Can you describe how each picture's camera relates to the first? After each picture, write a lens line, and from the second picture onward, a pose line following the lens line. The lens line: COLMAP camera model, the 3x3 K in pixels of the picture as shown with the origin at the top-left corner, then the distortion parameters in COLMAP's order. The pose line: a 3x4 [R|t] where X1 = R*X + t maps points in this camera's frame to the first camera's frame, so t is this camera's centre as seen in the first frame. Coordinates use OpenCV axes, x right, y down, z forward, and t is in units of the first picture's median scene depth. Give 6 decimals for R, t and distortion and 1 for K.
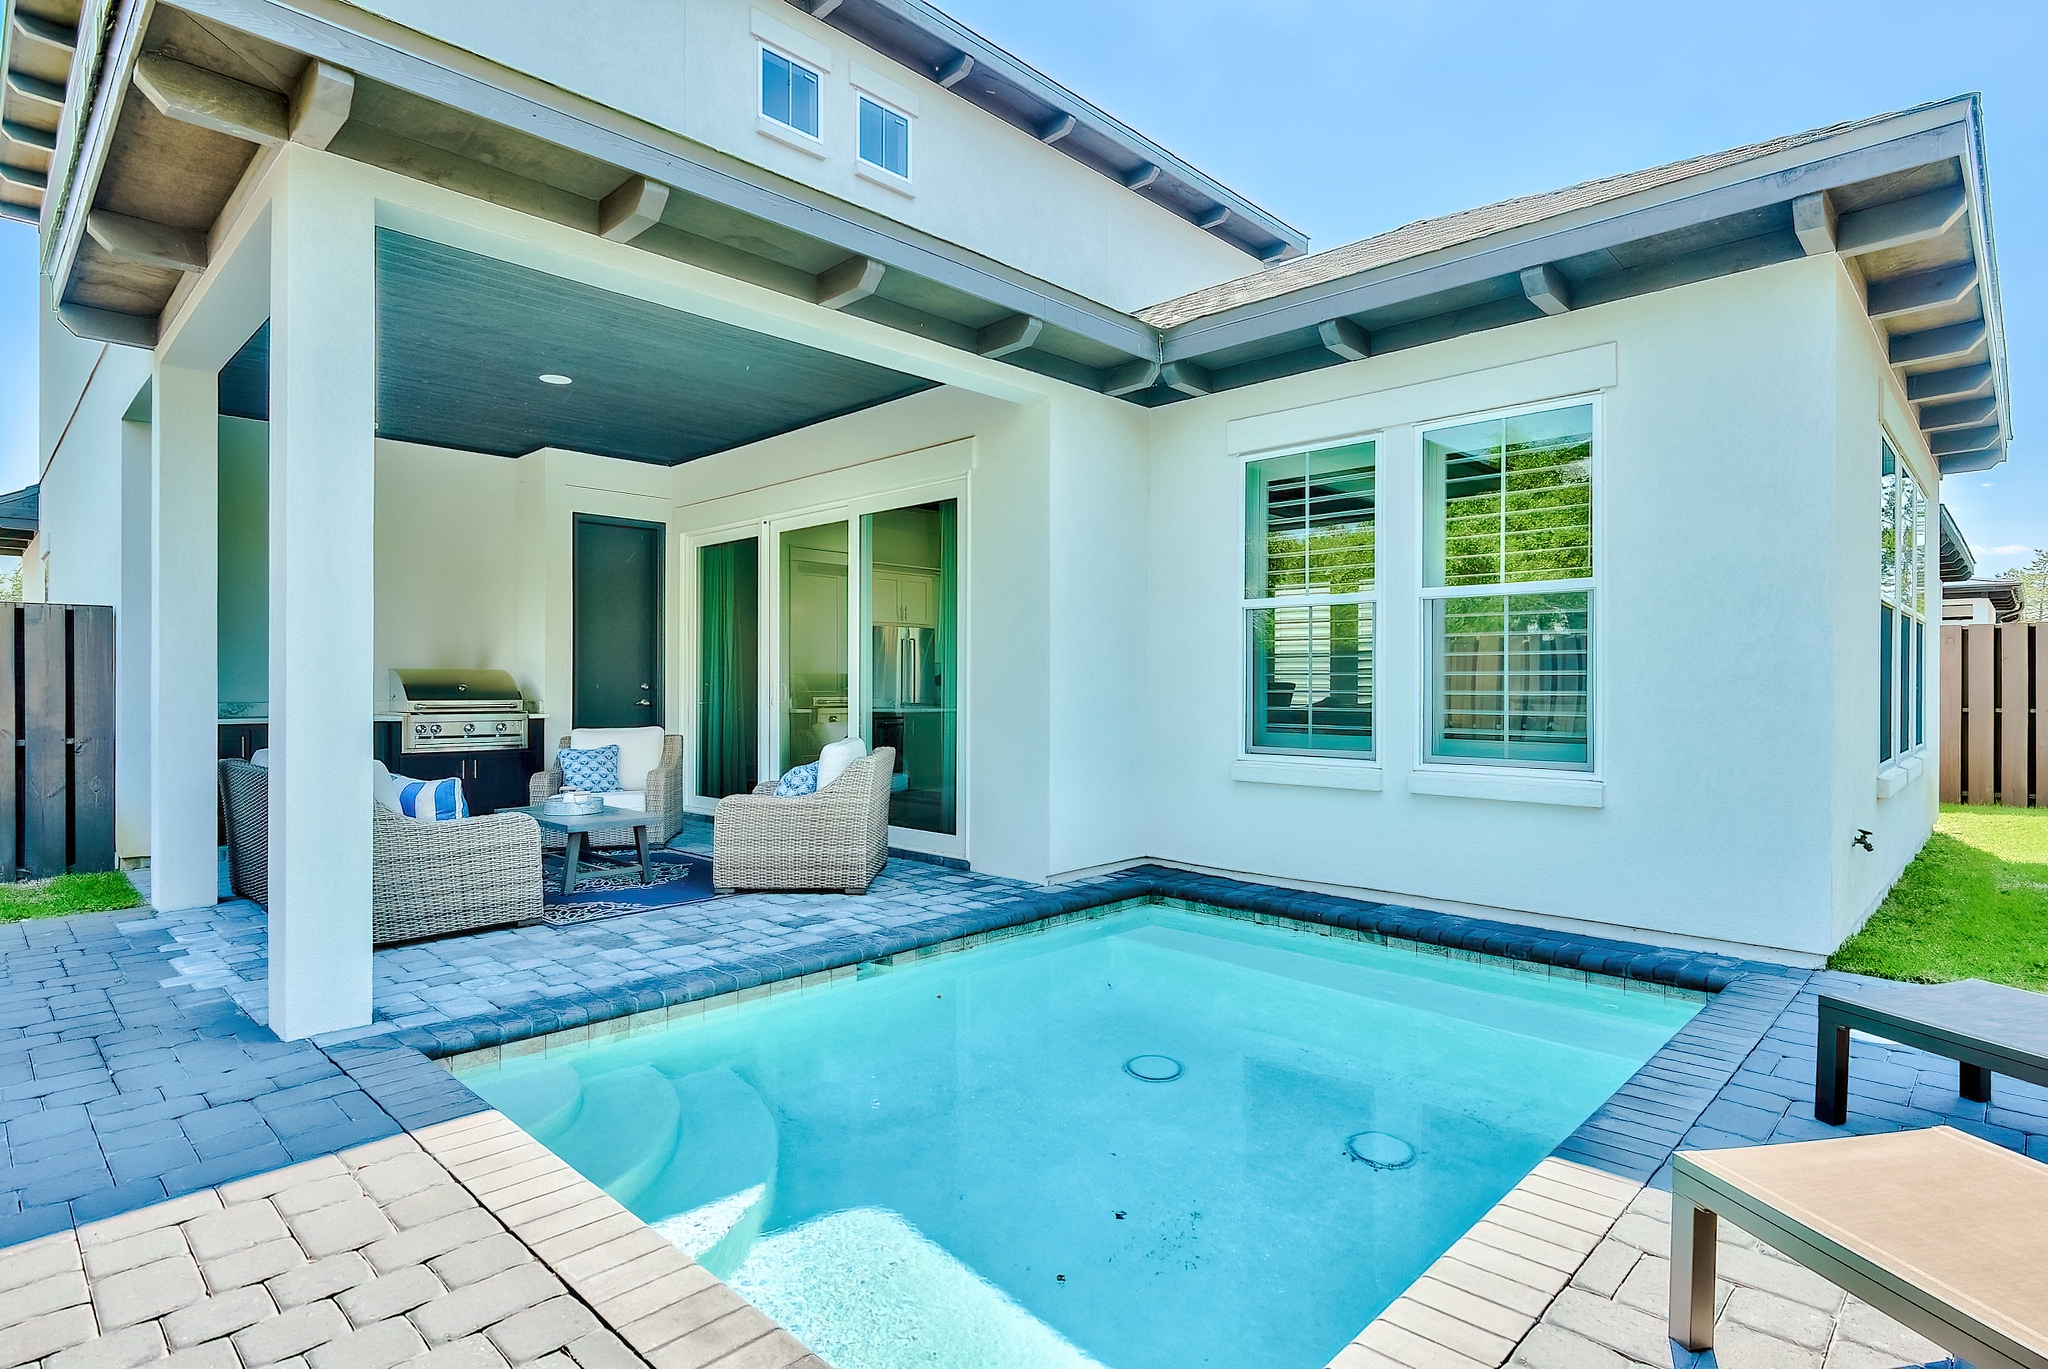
lens RADIAL K [[1040.1, 0, 1024.7], [0, 1040.1, 703.8], [0, 0, 1]] dist [-0.000198, -0.000136]
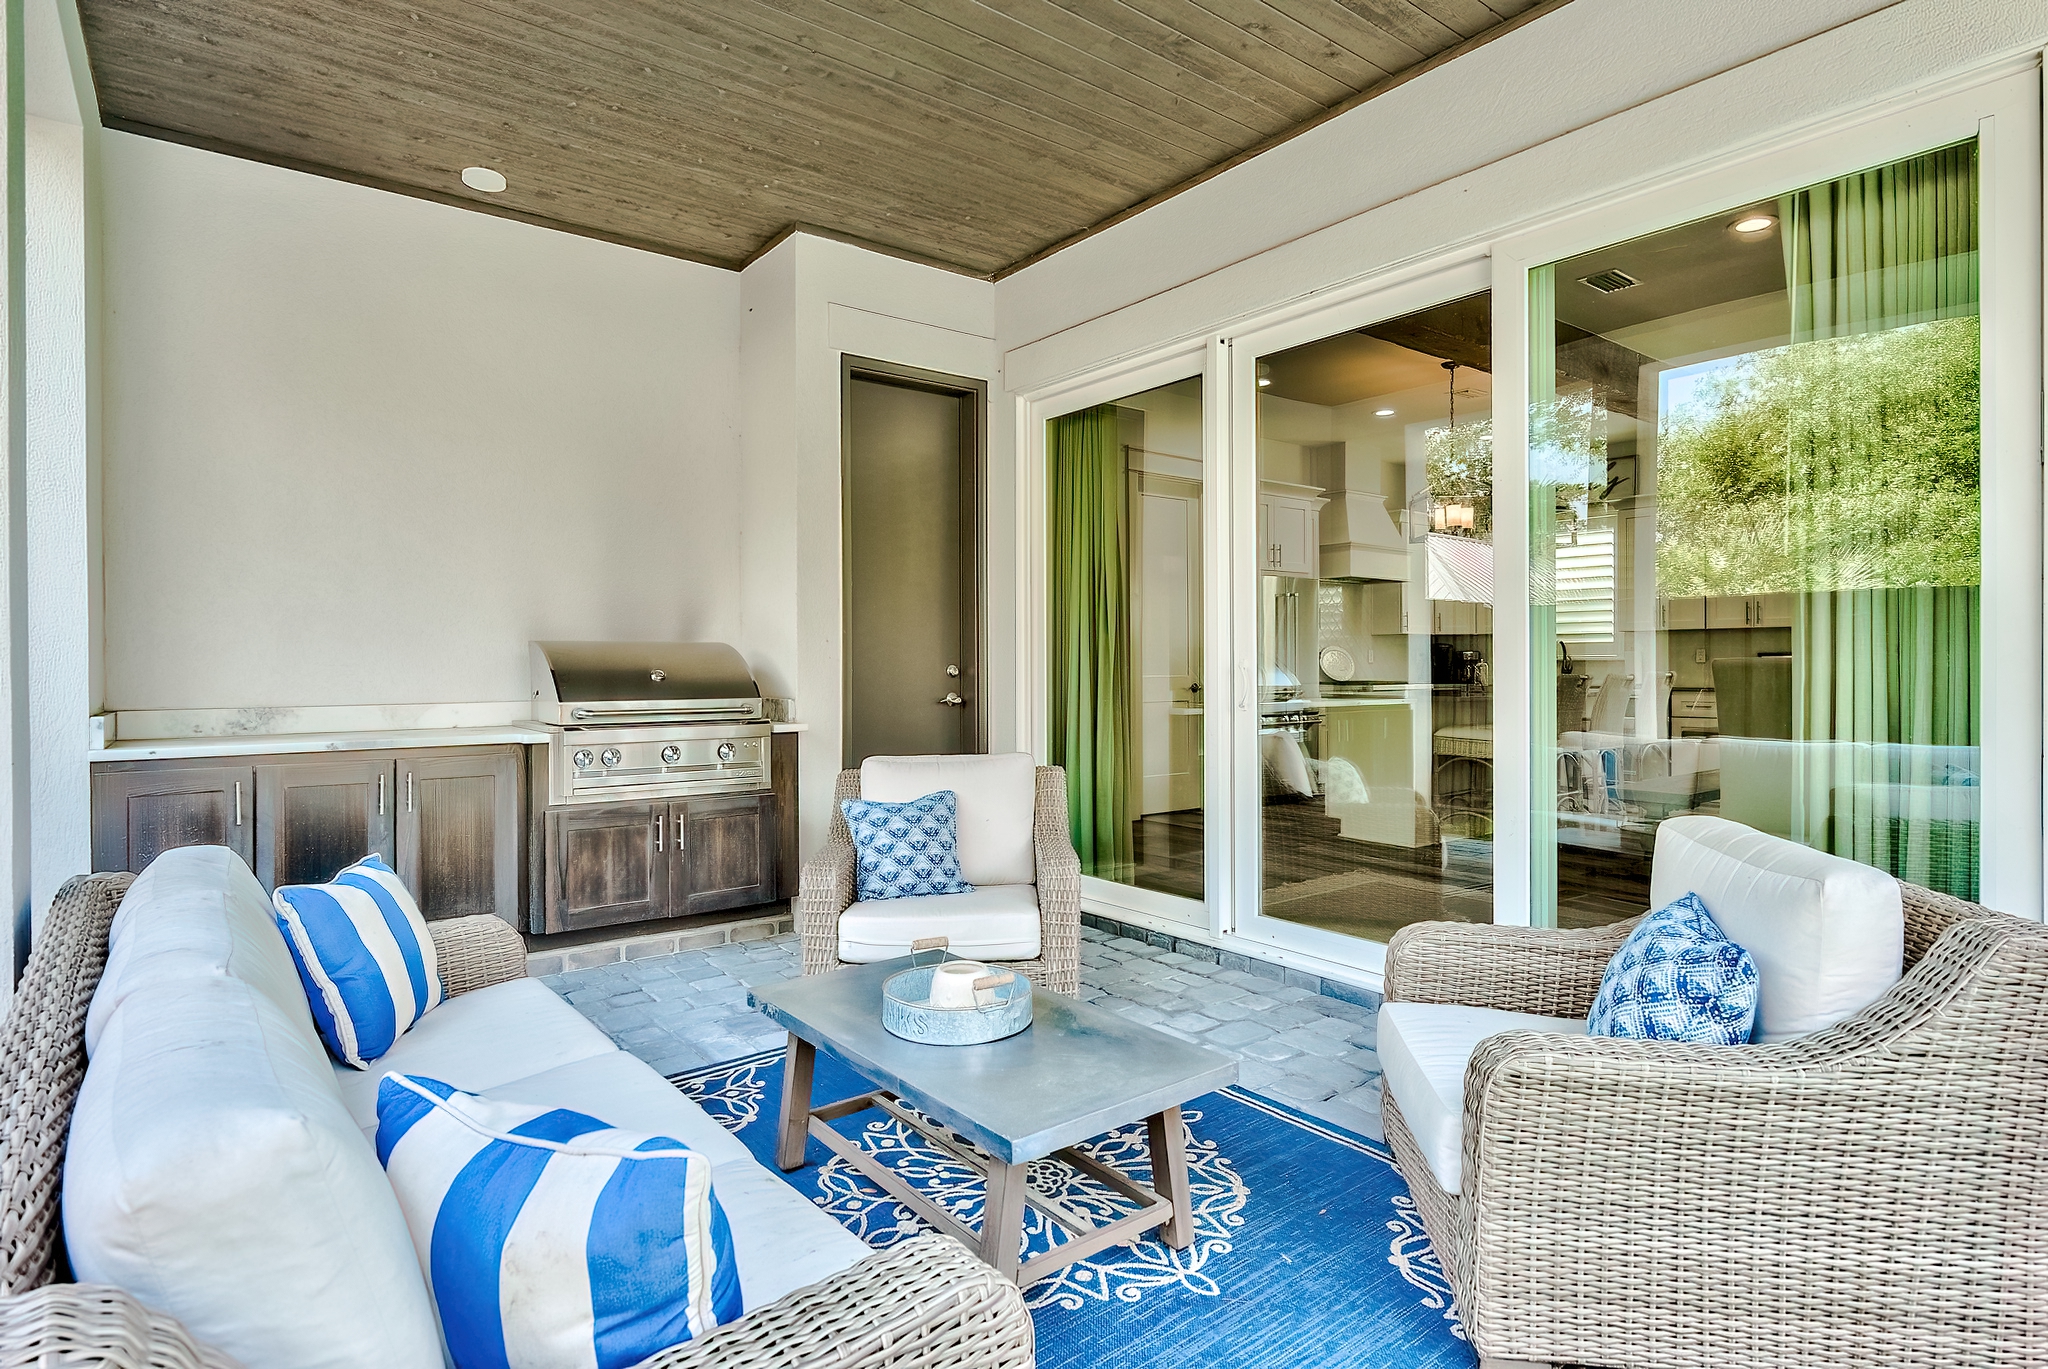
lens RADIAL K [[1018.1, 0, 983.5], [0, 1018.1, 693.7], [0, 0, 1]] dist [-0.002440, -0.000589]
pose [[0.985700, -0.000790, -0.168507, -0.280217], [0.002605, 0.999941, 0.010546, -0.010734], [0.168489, -0.010834, 0.985644, 0.500947]]
